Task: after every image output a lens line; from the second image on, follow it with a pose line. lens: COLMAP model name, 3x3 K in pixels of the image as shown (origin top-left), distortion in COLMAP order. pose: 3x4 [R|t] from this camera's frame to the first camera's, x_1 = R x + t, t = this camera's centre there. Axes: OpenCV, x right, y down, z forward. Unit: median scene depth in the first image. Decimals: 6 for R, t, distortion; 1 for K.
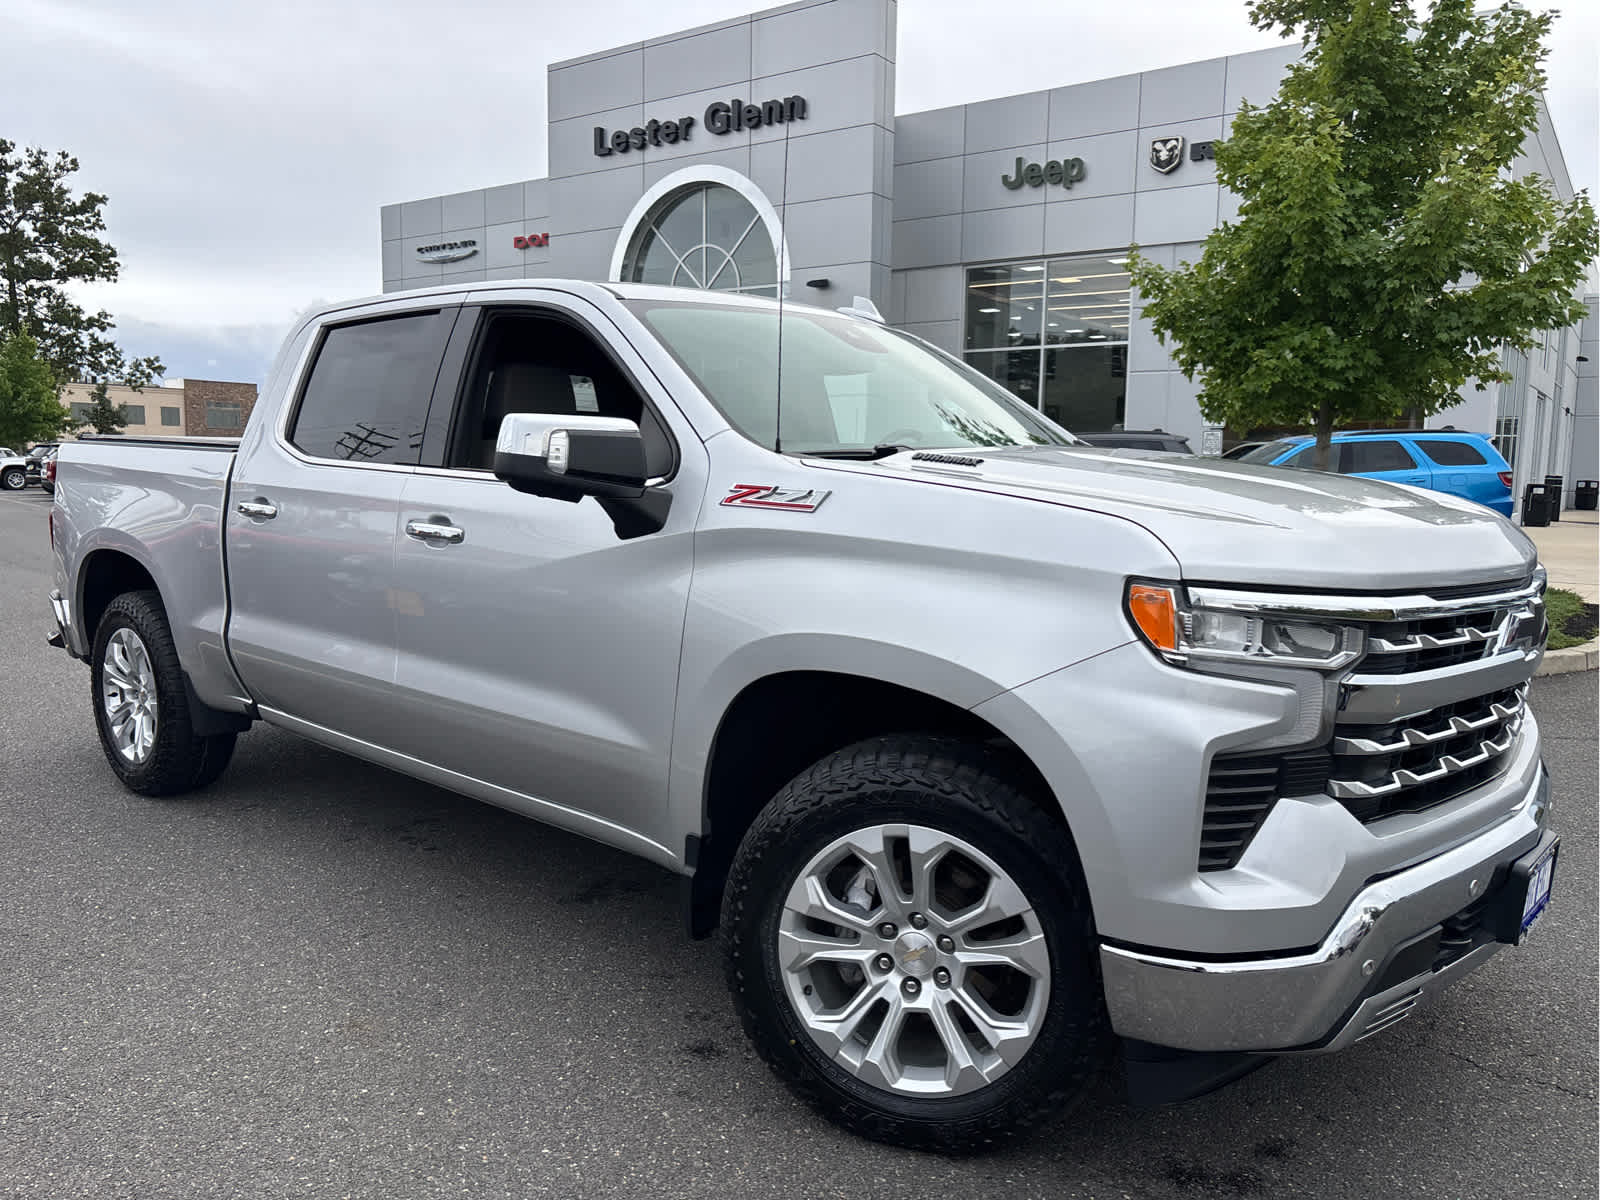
lens RADIAL K [[1216.8, 0, 800.0], [0, 1216.8, 600.0], [0, 0, 1]] dist [0.051341, -0.057714]
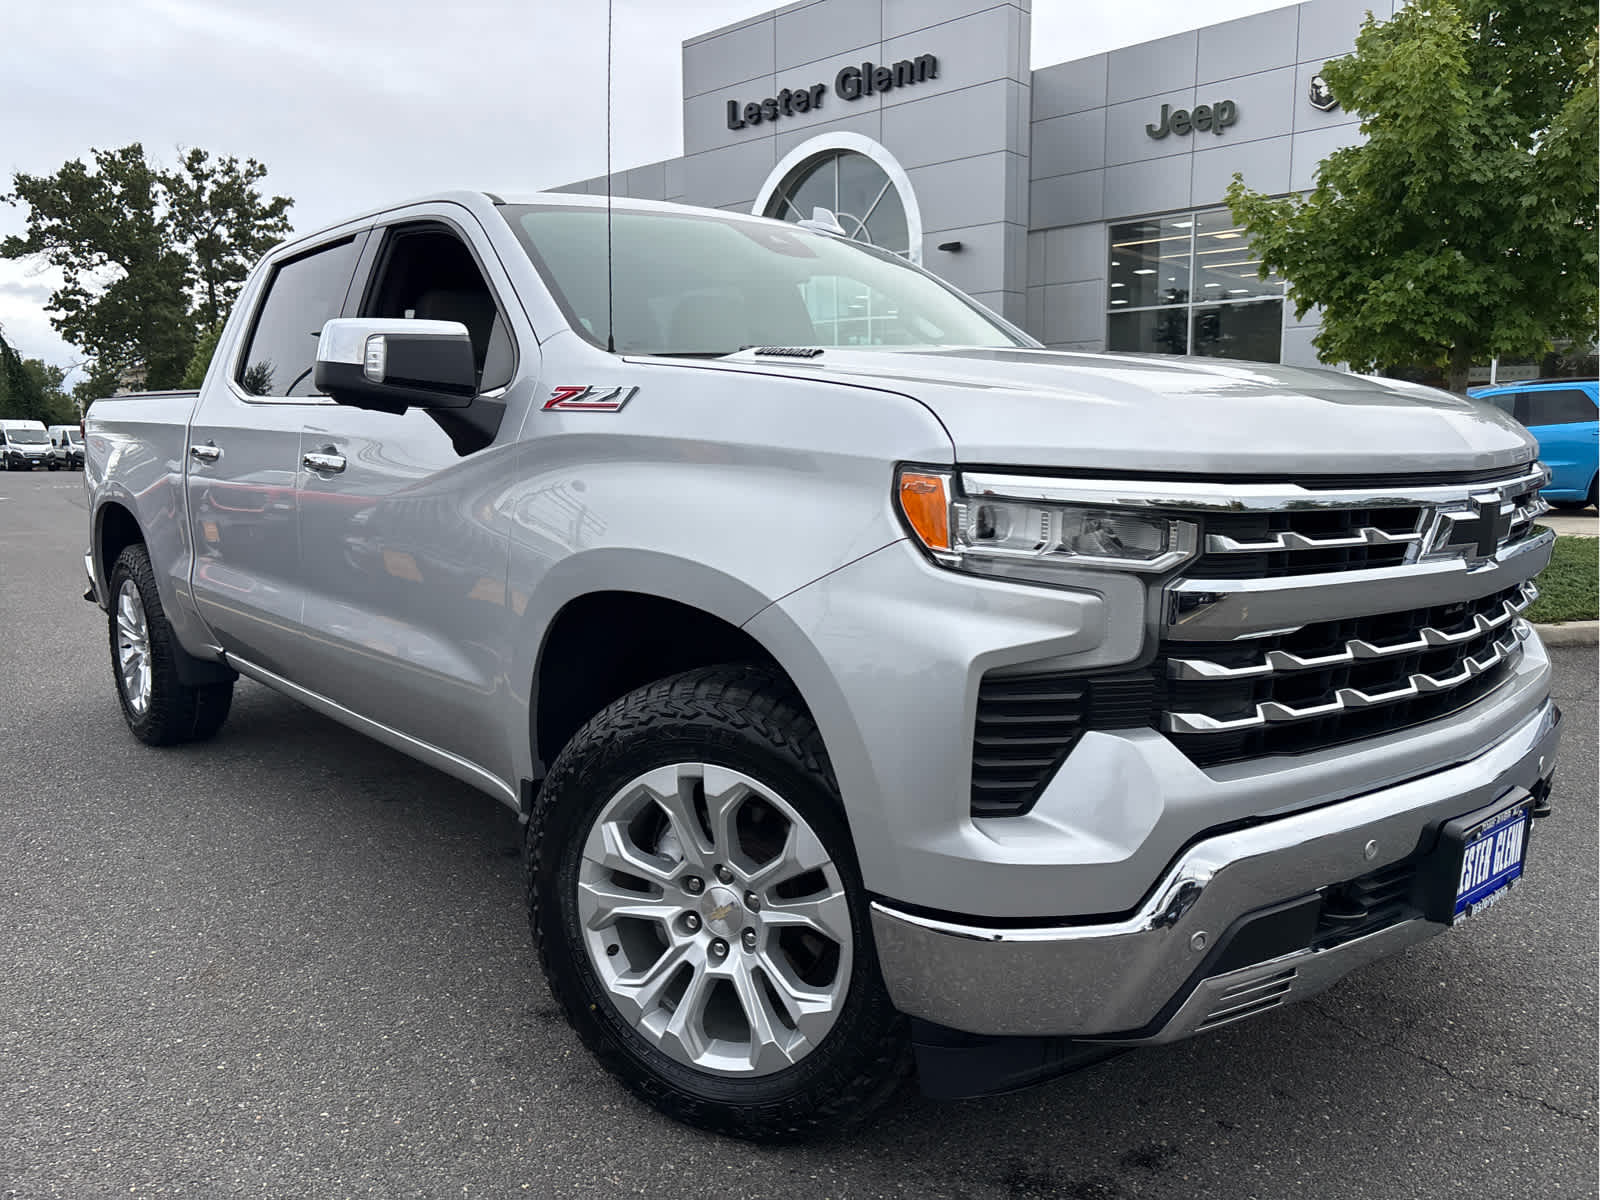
lens RADIAL K [[1216.8, 0, 800.0], [0, 1216.8, 600.0], [0, 0, 1]] dist [0.051341, -0.057714]
pose [[0.990485, -0.002580, -0.137598, 0.239070], [0.004716, 0.999873, 0.015199, 0.046624], [0.137541, -0.015703, 0.990372, 0.127975]]
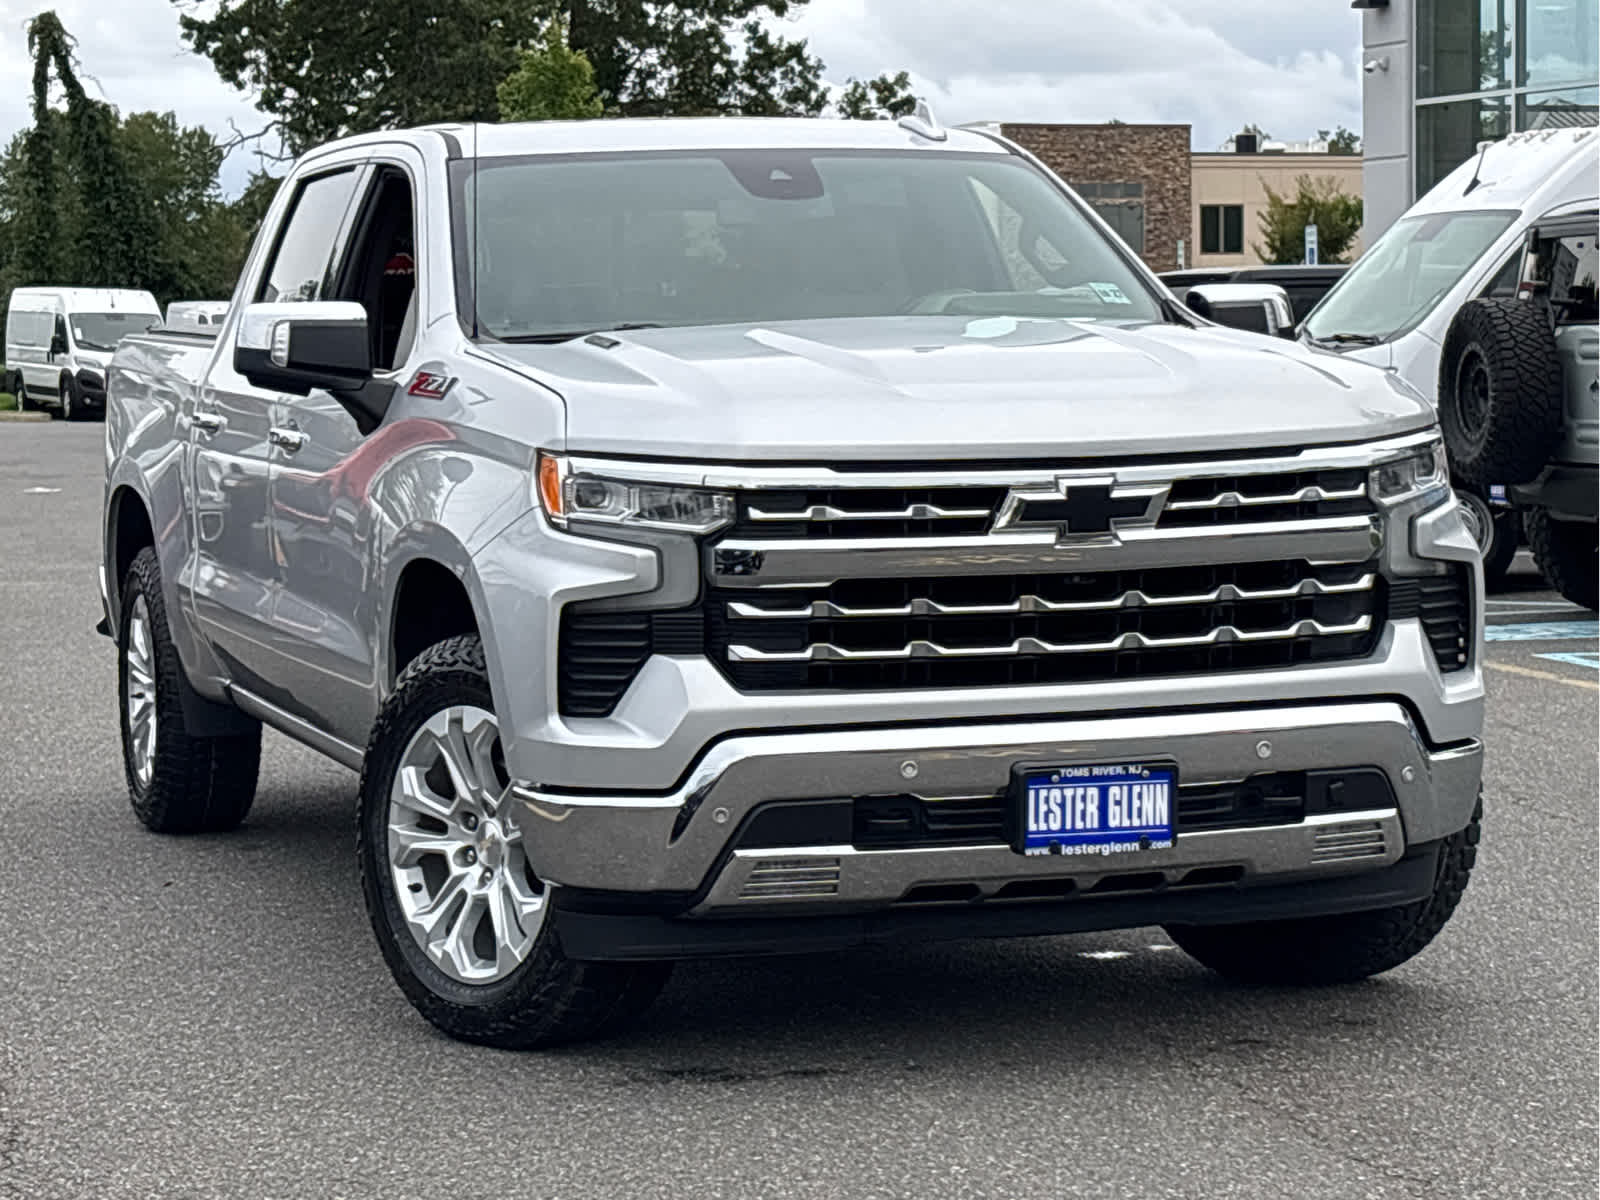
lens RADIAL K [[4205.5, 0, 800.0], [0, 4205.5, 600.0], [0, 0, 1]] dist [0.309801, -0.120072]
pose [[0.857401, 0.004957, -0.514626, 1.822791], [-0.030160, 0.998719, -0.040628, 0.197679], [0.513765, 0.050356, 0.856452, -1.588346]]
